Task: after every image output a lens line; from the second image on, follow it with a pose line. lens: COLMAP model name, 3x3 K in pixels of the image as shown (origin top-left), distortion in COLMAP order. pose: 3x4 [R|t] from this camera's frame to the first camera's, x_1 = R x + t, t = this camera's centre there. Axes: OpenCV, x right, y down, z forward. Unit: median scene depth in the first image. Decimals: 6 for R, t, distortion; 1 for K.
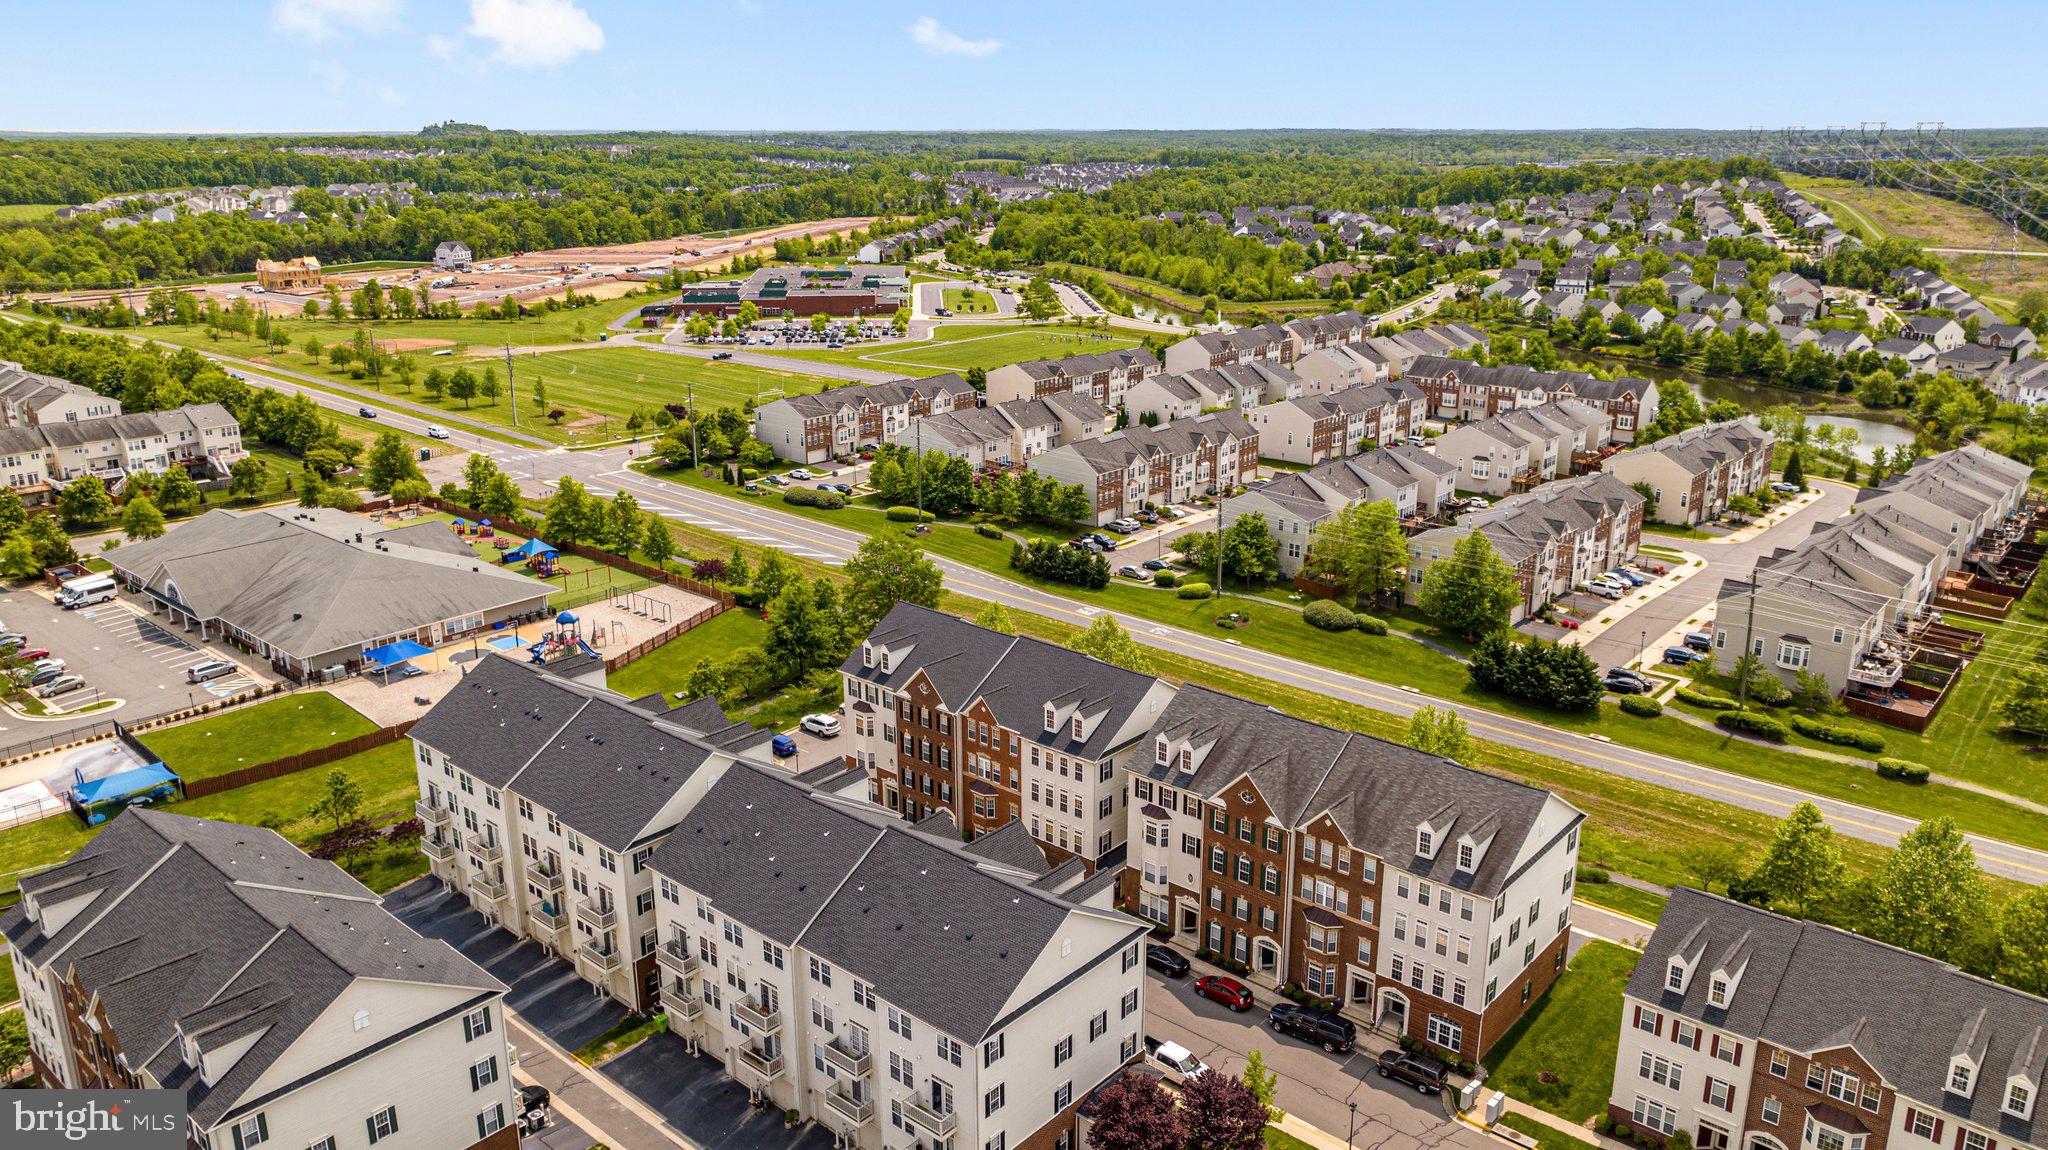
lens RADIAL K [[1476.0, 0, 1010.3], [0, 1476.0, 567.4], [0, 0, 1]] dist [-0.016291, -0.000860]
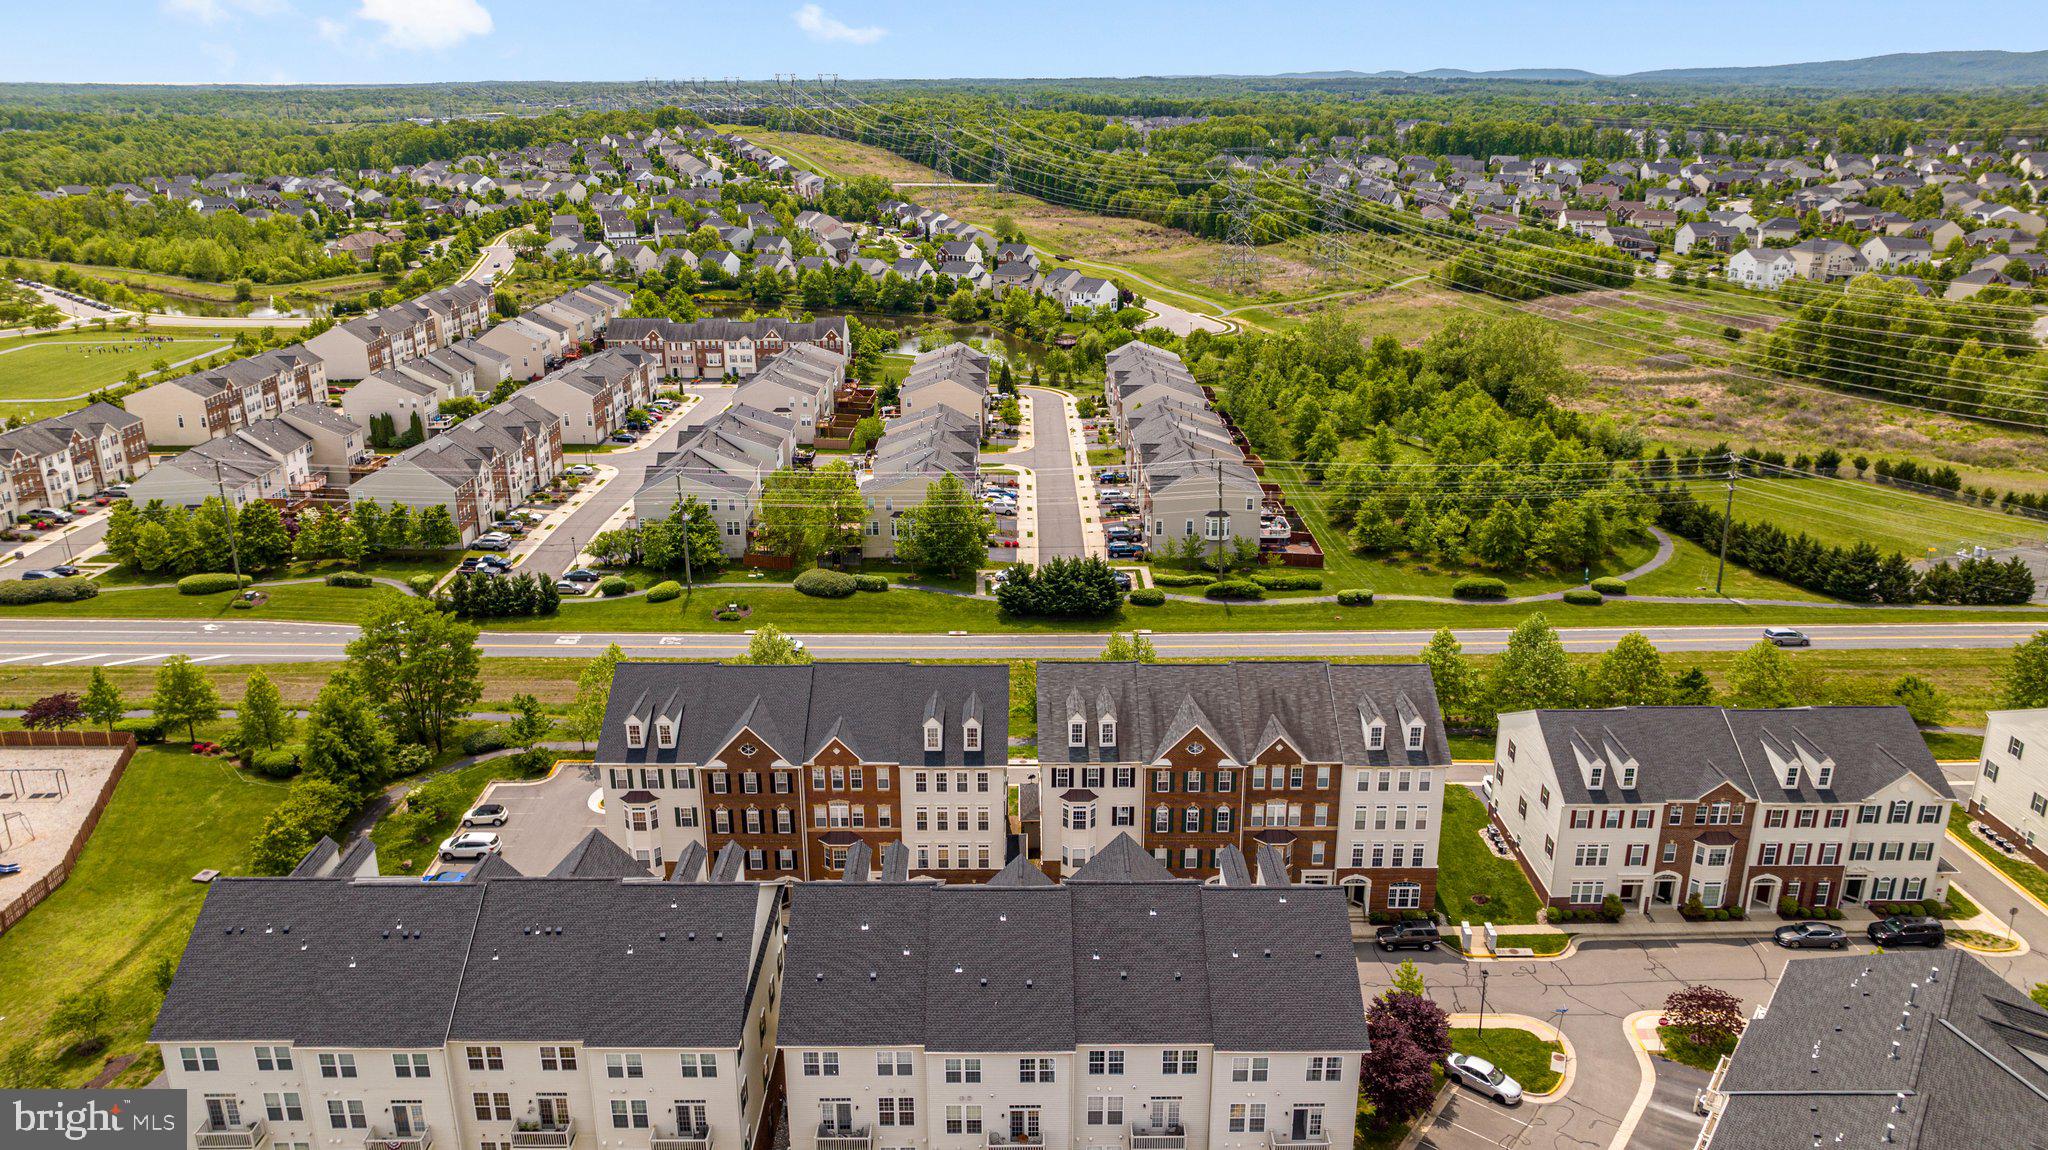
lens RADIAL K [[1476.0, 0, 1010.3], [0, 1476.0, 567.4], [0, 0, 1]] dist [-0.016291, -0.000860]
pose [[0.751128, -0.208486, 0.626371, -0.374455], [0.190508, 0.976910, 0.096709, -0.060862], [-0.632071, 0.046688, 0.773503, 0.198541]]
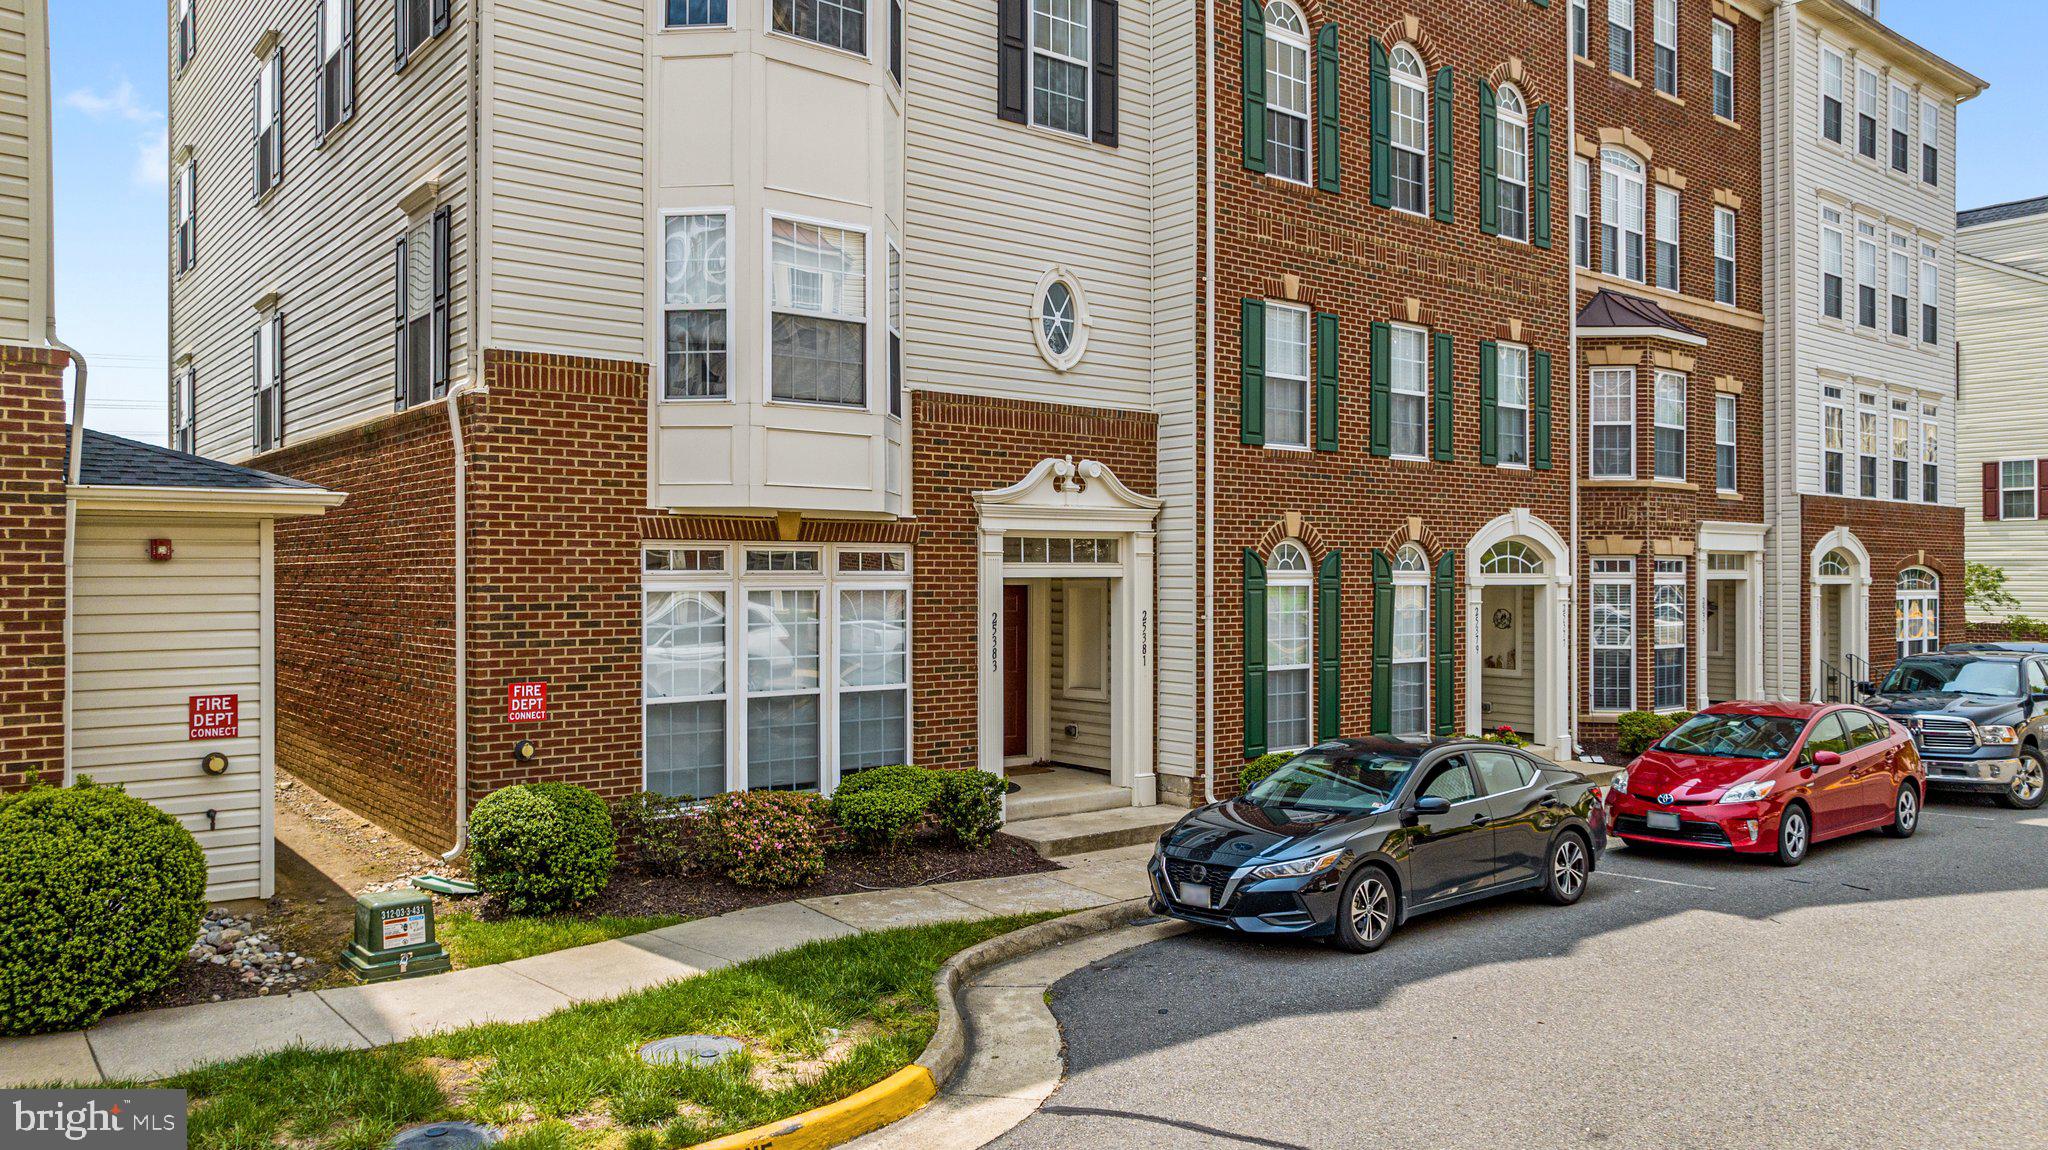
lens RADIAL K [[1438.1, 0, 1024.0], [0, 1438.1, 575.0], [0, 0, 1]] dist [0.008095, 0.000575]
pose [[0.165873, 0.014046, 0.986047, -0.008622], [0.280320, 0.957979, -0.060802, 0.175478], [-0.945466, 0.286494, 0.154965, 0.718991]]
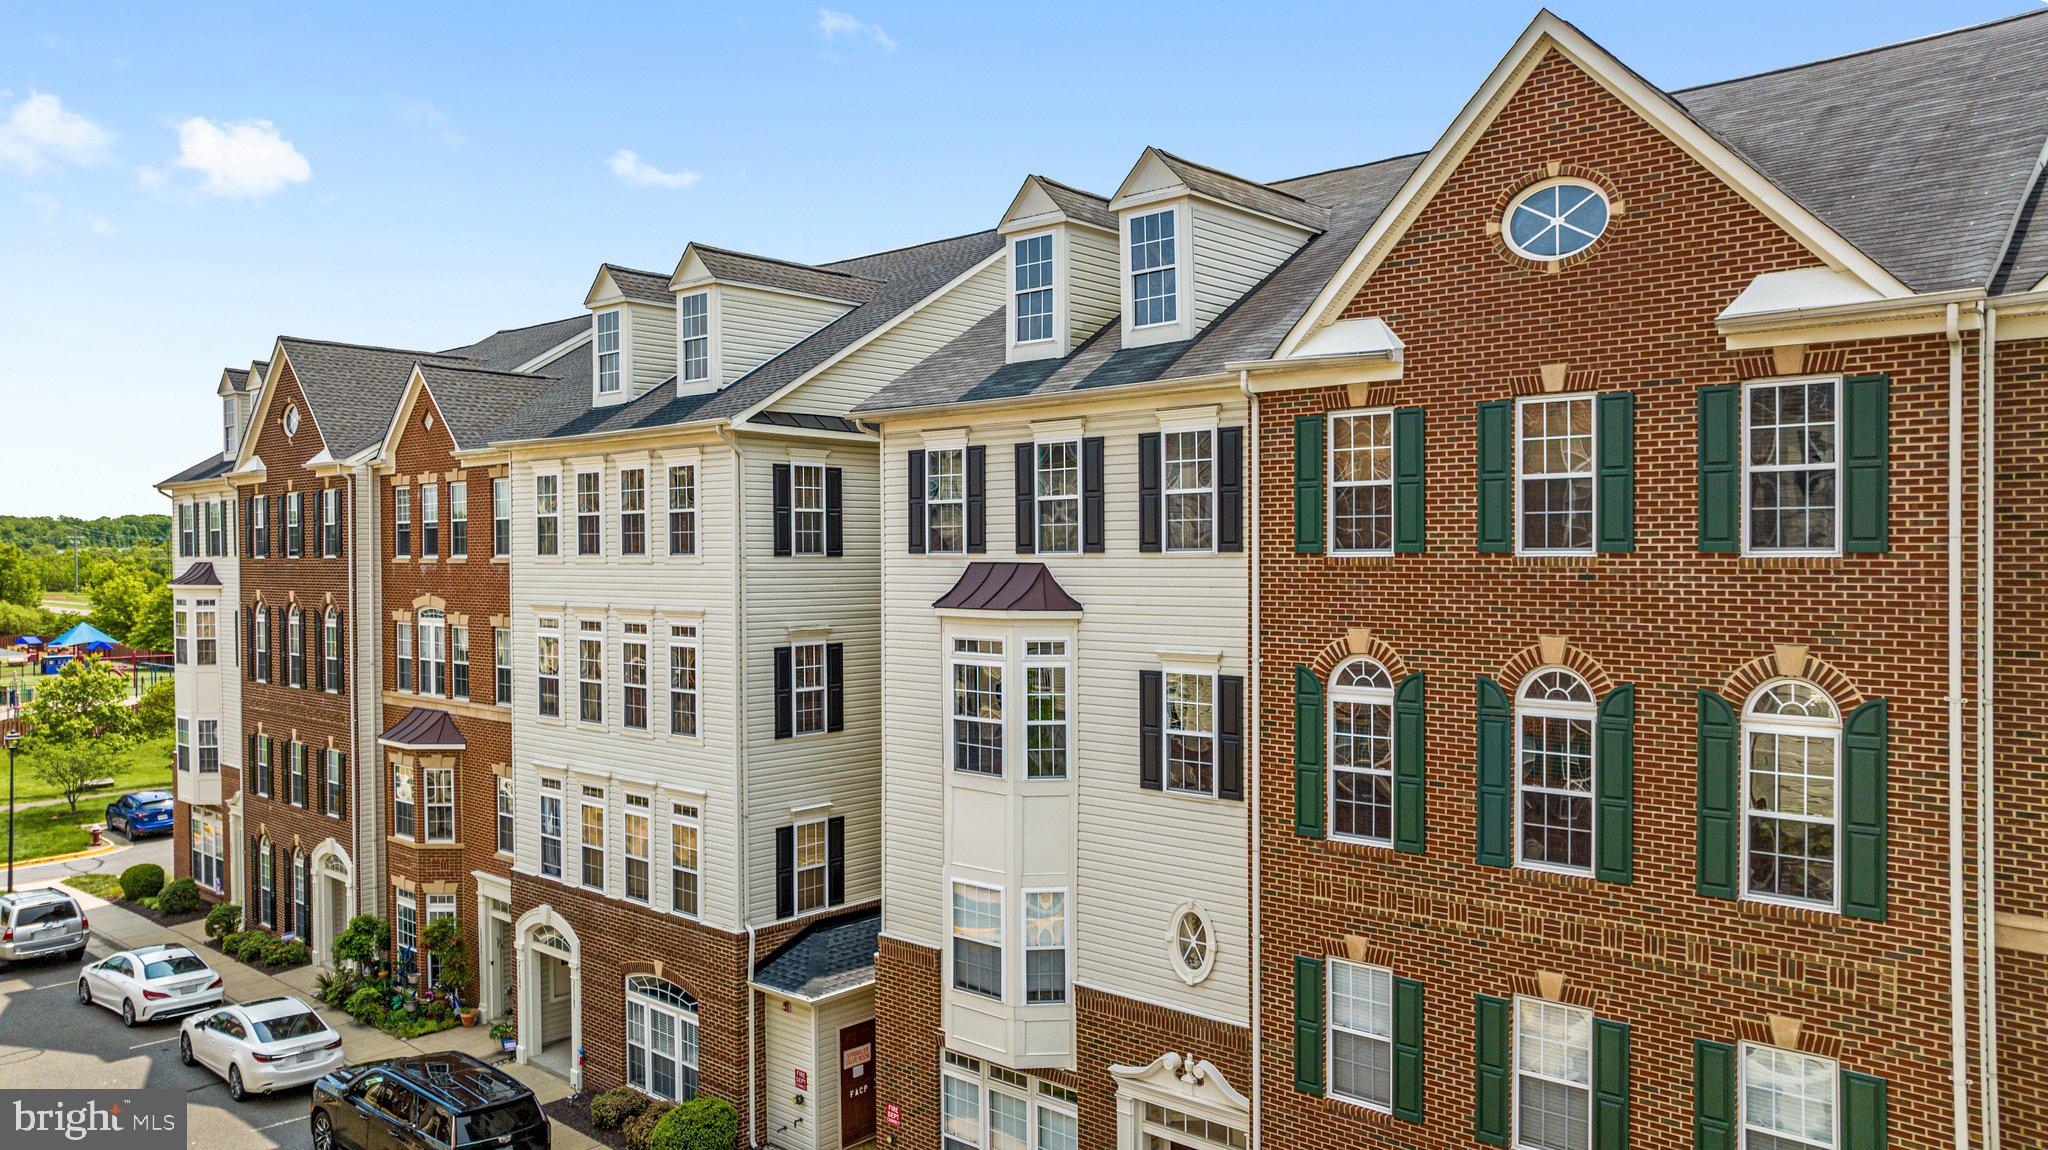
lens RADIAL K [[1438.1, 0, 1024.0], [0, 1438.1, 575.0], [0, 0, 1]] dist [0.008095, 0.000575]
pose [[0.999974, 0.000995, -0.007104, 0.075303], [-0.002891, 0.962239, -0.272192, 0.156706], [0.006565, 0.272206, 0.962217, 0.599878]]
